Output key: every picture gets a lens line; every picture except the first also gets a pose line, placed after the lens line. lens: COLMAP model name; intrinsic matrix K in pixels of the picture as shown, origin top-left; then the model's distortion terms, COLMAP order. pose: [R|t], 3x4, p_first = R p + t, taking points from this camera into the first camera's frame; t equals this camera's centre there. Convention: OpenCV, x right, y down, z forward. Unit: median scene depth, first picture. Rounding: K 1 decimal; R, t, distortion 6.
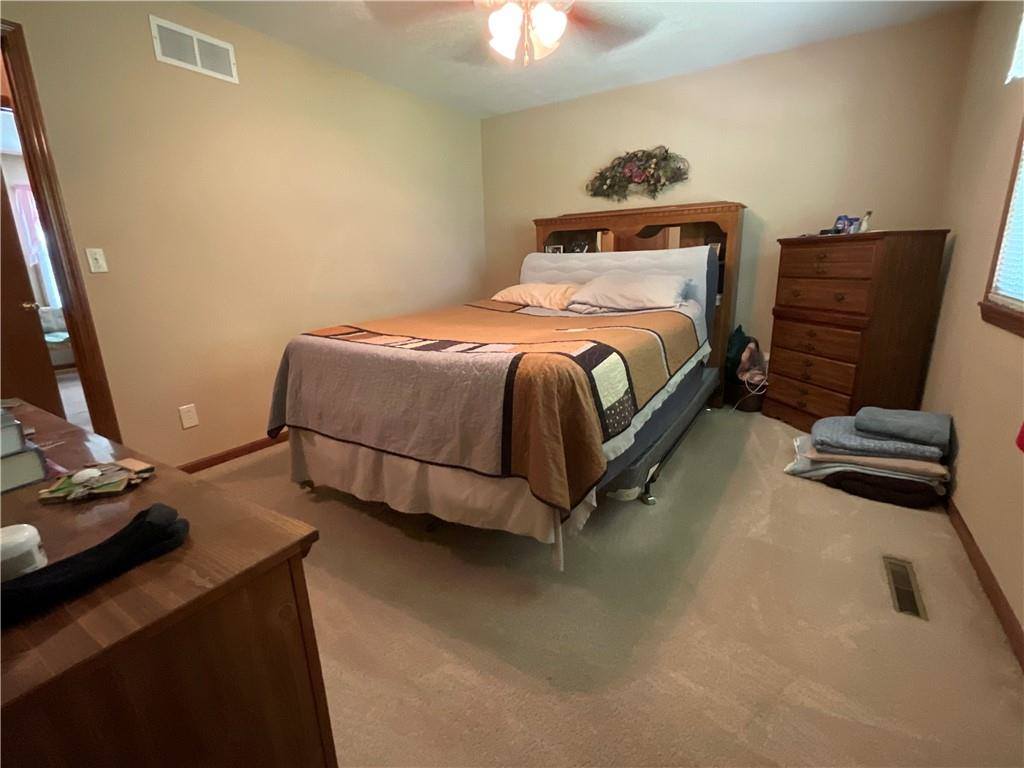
lens RADIAL K [[470.7, 0, 512.0], [0, 470.7, 384.0], [0, 0, 1]] dist [0.001489, 0.000475]
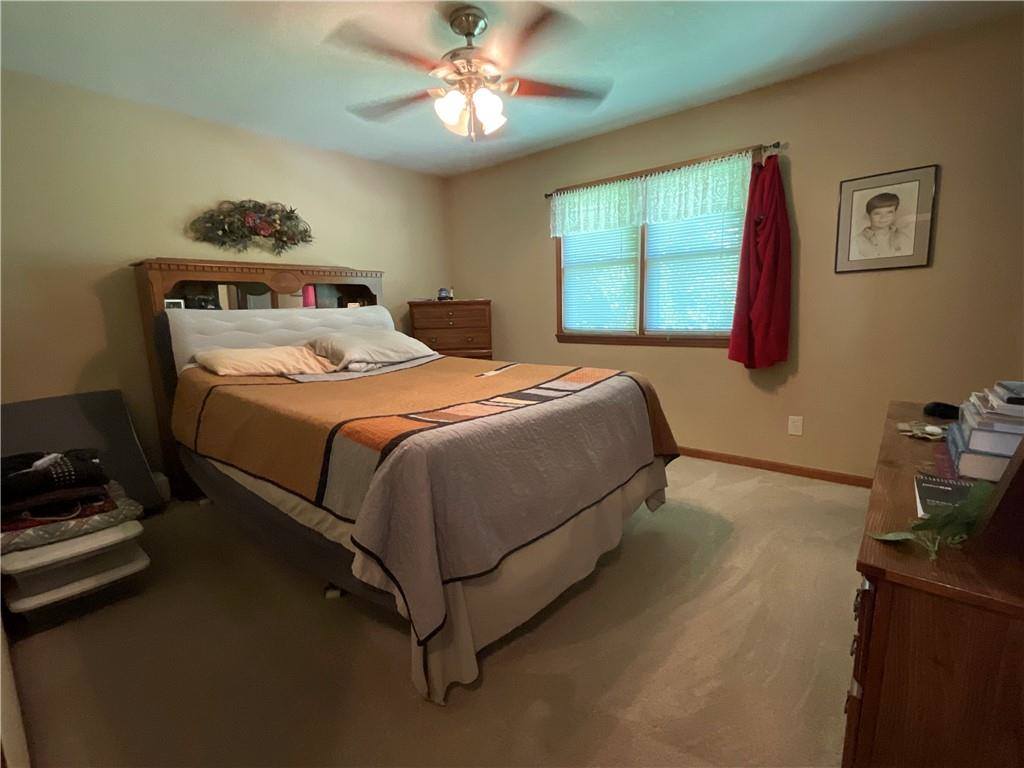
lens RADIAL K [[470.7, 0, 512.0], [0, 470.7, 384.0], [0, 0, 1]] dist [0.001489, 0.000475]
pose [[0.138629, -0.133287, 0.981334, -0.609471], [0.270073, 0.958432, 0.092024, -0.111668], [-0.952808, 0.252275, 0.168864, 0.477160]]
